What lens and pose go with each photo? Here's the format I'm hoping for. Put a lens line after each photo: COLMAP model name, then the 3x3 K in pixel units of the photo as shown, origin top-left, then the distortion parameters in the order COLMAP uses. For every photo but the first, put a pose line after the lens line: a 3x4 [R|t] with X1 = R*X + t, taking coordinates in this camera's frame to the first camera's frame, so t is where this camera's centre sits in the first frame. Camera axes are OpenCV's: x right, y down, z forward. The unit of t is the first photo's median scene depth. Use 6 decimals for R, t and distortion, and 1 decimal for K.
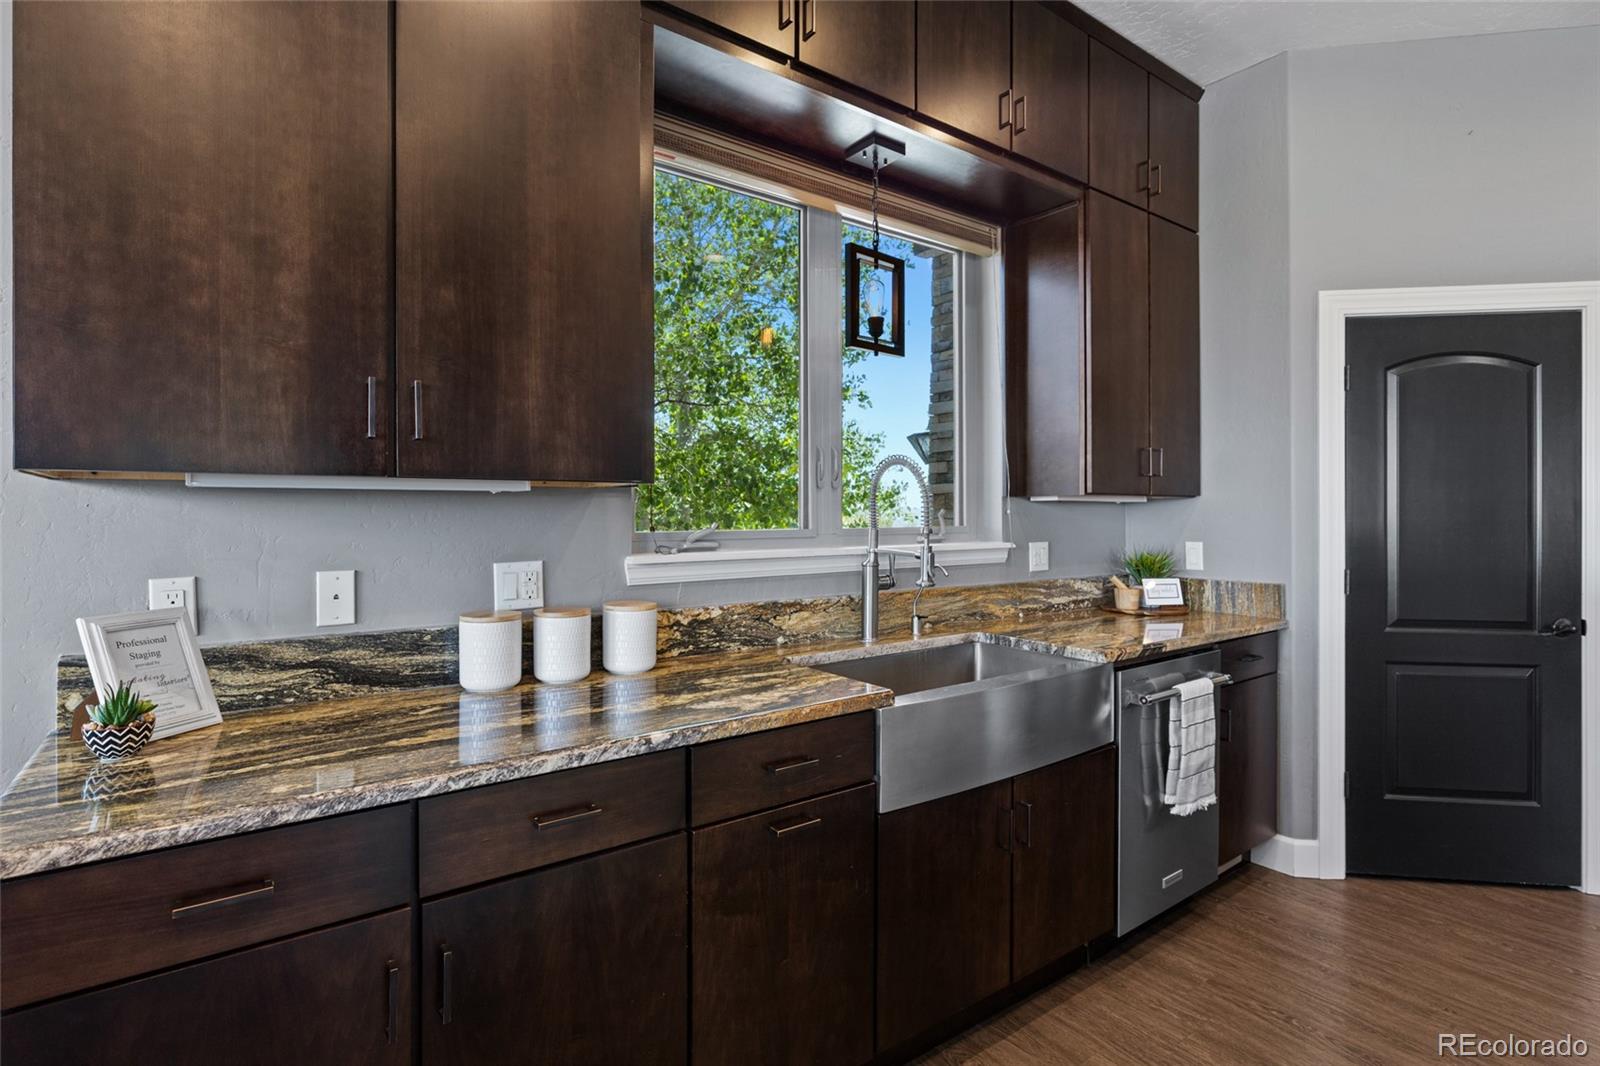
lens RADIAL K [[786.4, 0, 803.1], [0, 786.4, 516.0], [0, 0, 1]] dist [-0.001612, -0.000005]
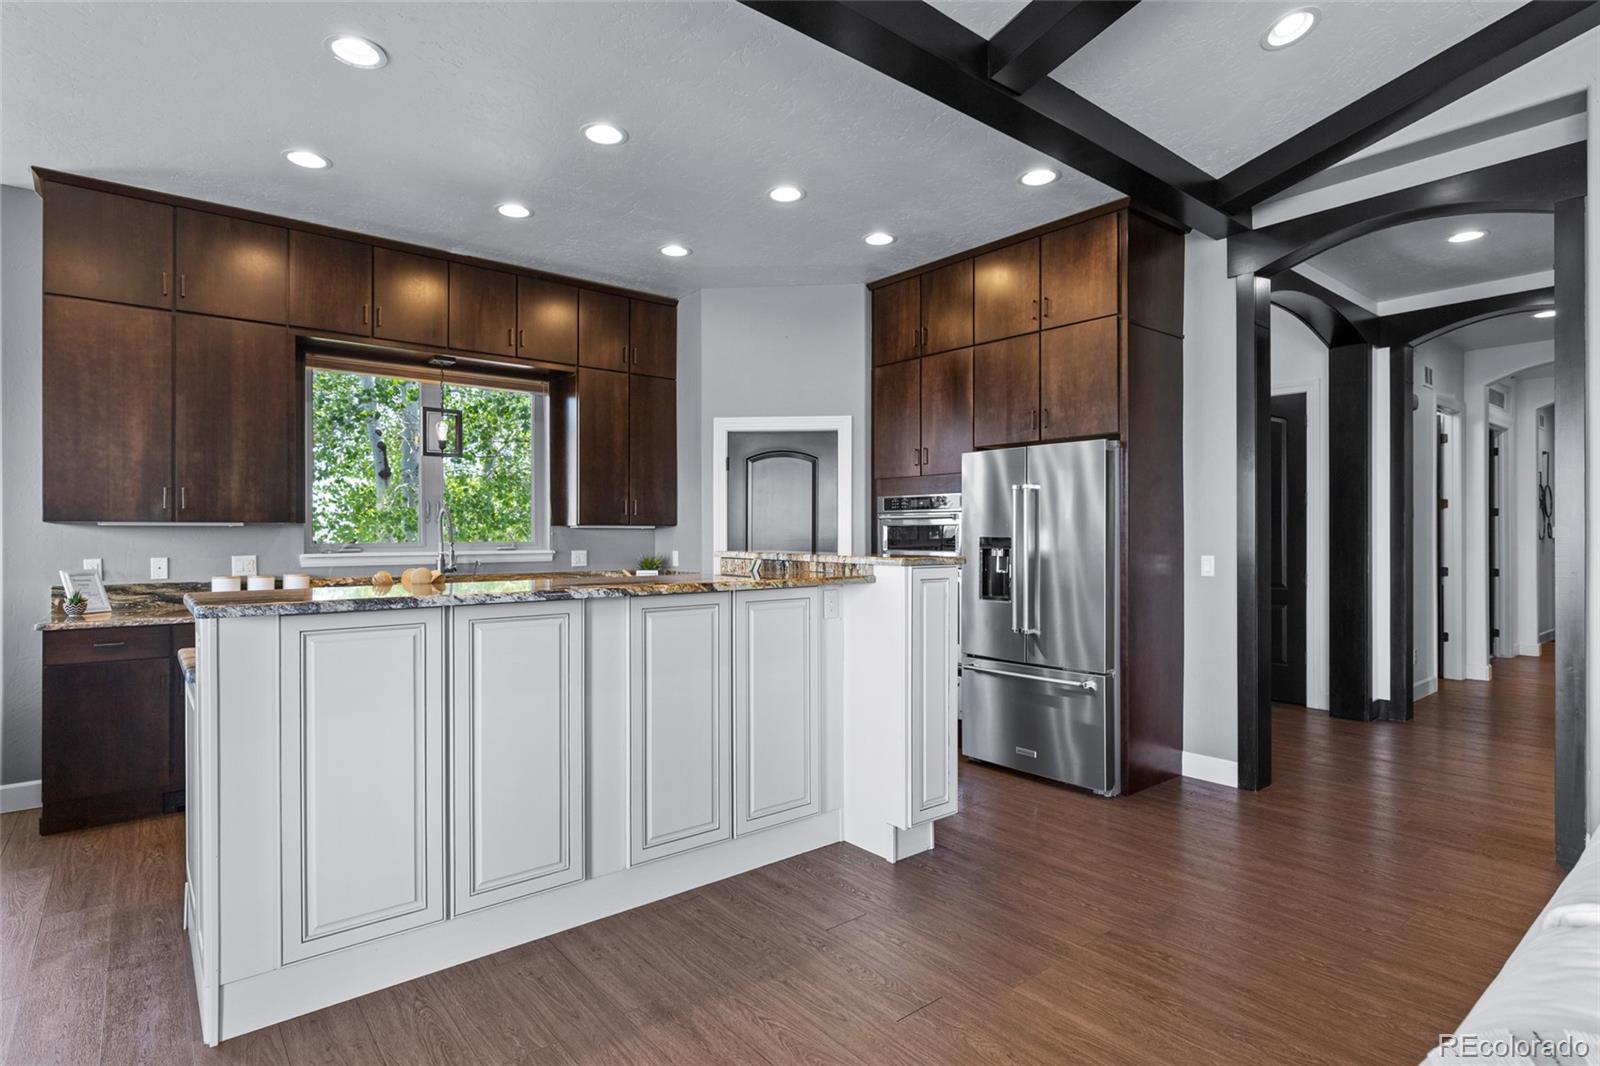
lens RADIAL K [[822.3, 0, 796.2], [0, 822.3, 535.6], [0, 0, 1]] dist [-0.000883, 0.000120]
pose [[0.999382, 0.000135, 0.035161, 1.557213], [-0.000095, 0.999999, -0.001118, 0.001450], [-0.035161, 0.001114, 0.999381, -1.963515]]
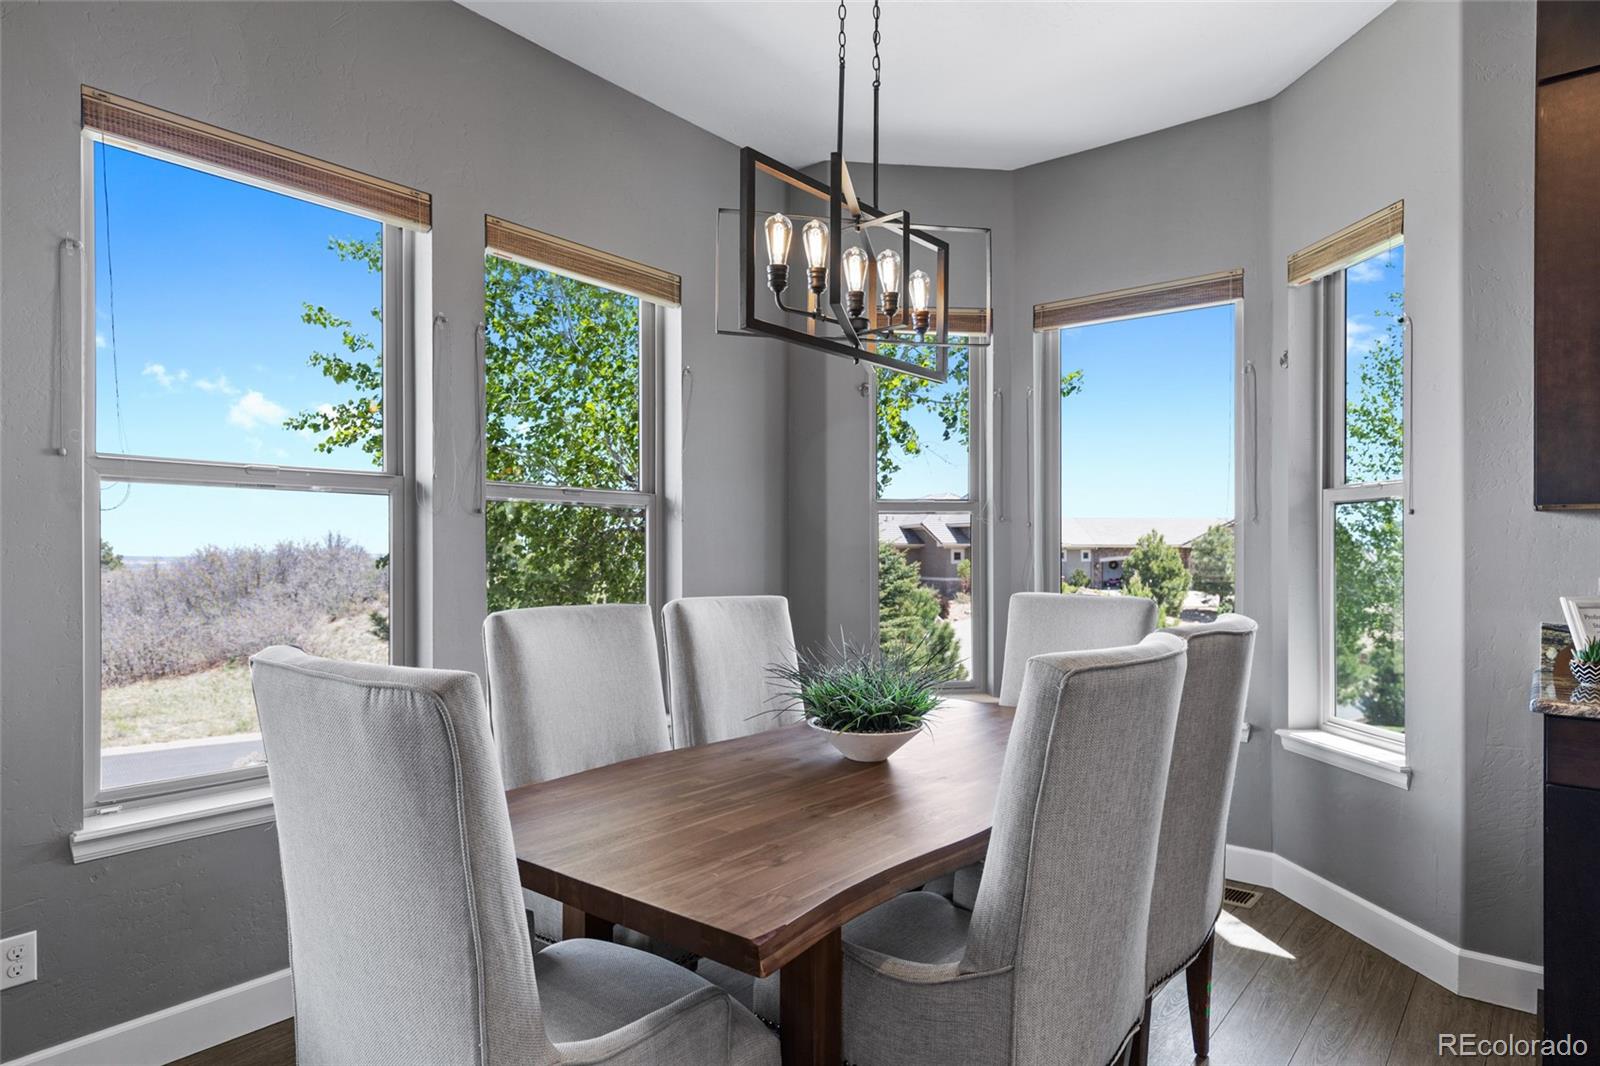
lens RADIAL K [[948.7, 0, 797.4], [0, 948.7, 545.2], [0, 0, 1]] dist [0.004963, 0.001369]
pose [[0.260463, 0.001362, -0.965483, 0.490172], [-0.004102, 0.999992, 0.000305, 0.027333], [0.965475, 0.003881, 0.260466, -0.907995]]
